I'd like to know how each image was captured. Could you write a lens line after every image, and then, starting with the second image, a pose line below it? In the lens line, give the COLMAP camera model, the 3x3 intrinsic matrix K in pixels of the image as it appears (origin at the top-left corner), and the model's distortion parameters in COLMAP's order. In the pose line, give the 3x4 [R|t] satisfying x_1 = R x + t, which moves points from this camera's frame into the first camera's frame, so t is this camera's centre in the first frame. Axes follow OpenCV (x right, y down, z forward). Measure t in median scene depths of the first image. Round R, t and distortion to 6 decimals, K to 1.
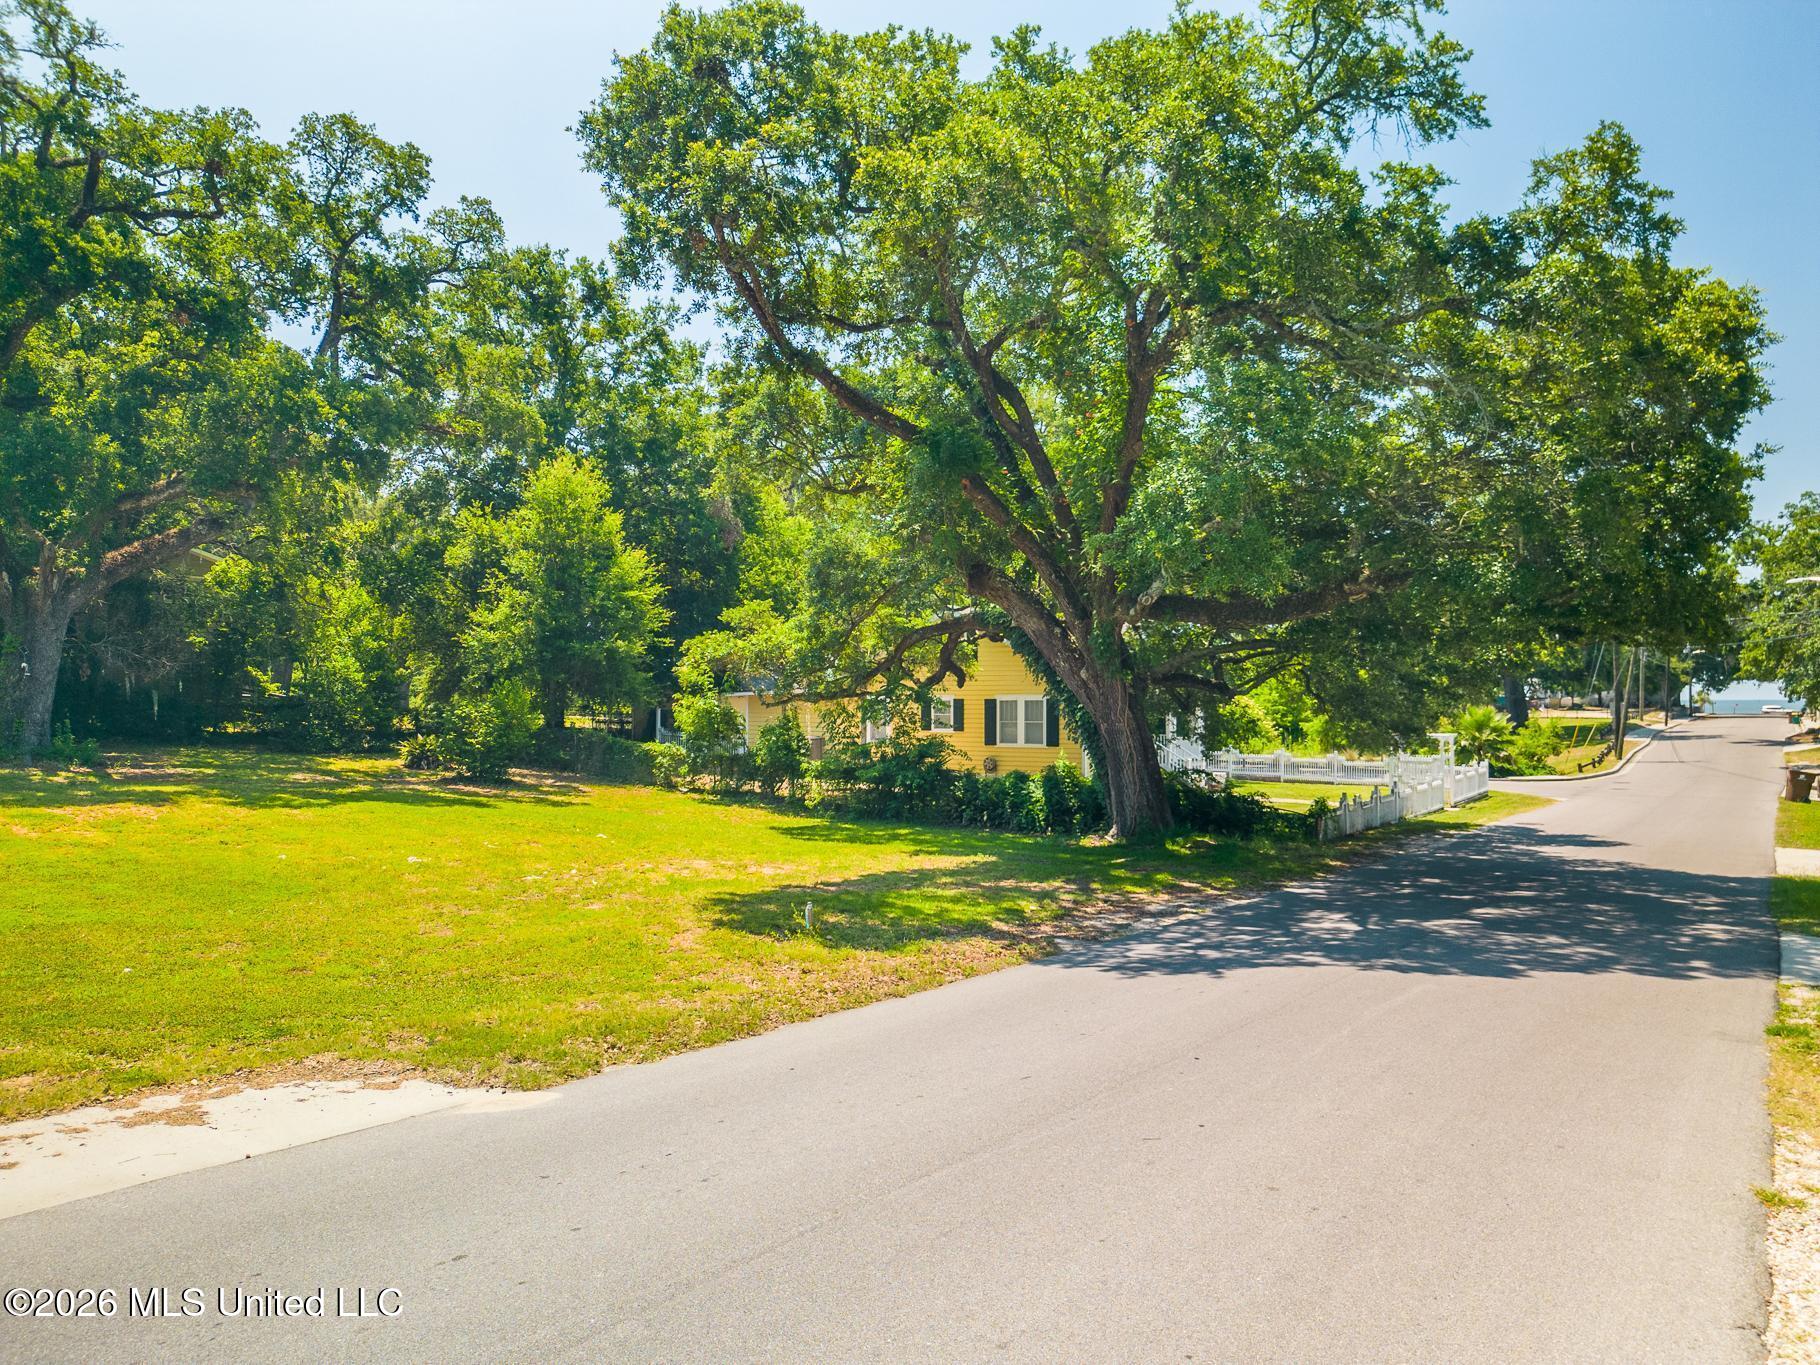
lens RADIAL K [[1271.4, 0, 898.0], [0, 1271.4, 693.5], [0, 0, 1]] dist [0.058424, -0.048363]
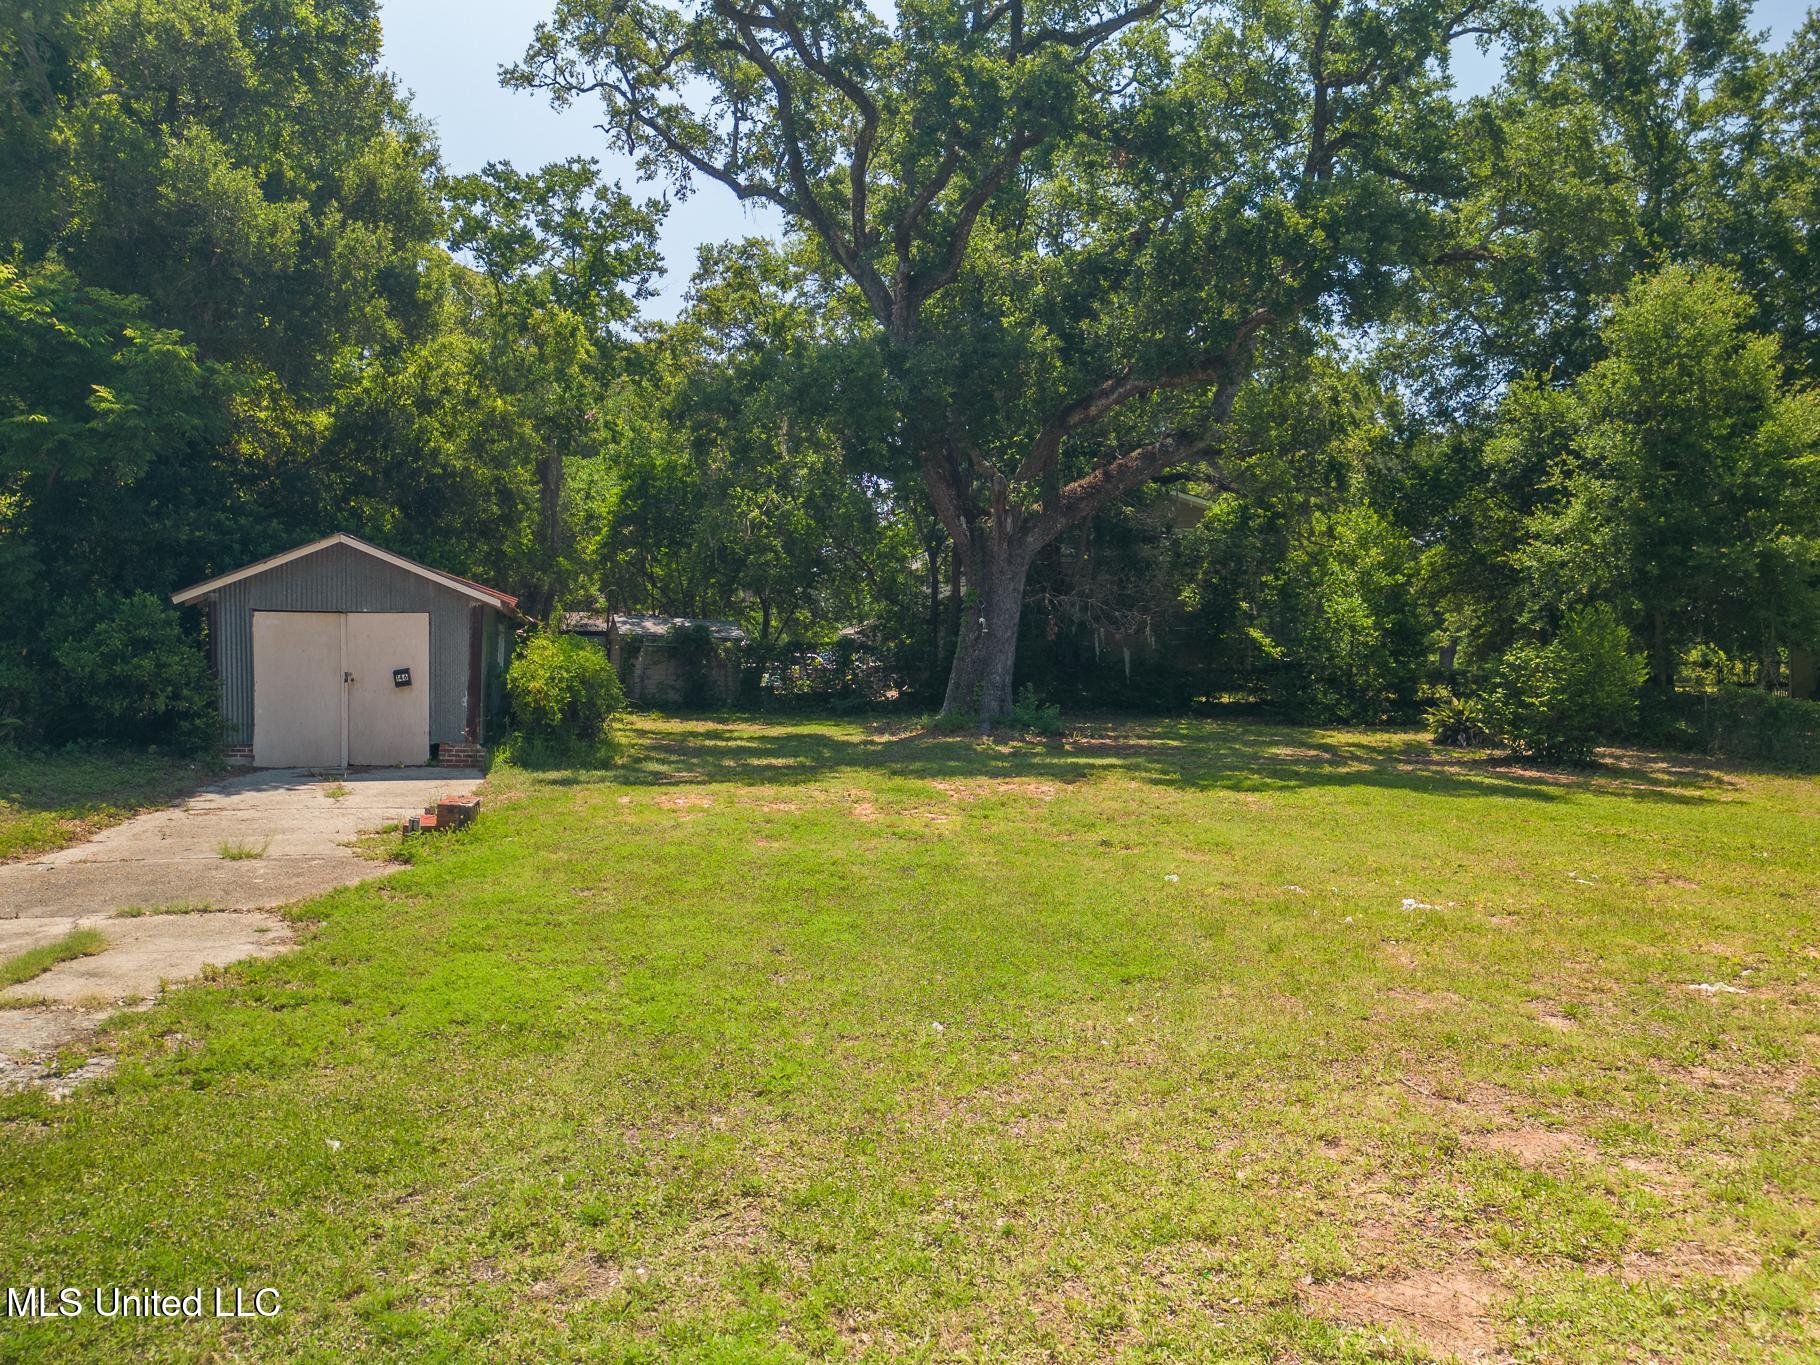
lens RADIAL K [[1271.4, 0, 902.4], [0, 1271.4, 696.6], [0, 0, 1]] dist [0.058424, -0.048363]
pose [[0.712208, -0.028691, -0.701381, -0.088285], [0.033295, 0.999421, -0.007073, 0.025263], [0.701178, -0.018315, 0.712751, 0.266349]]
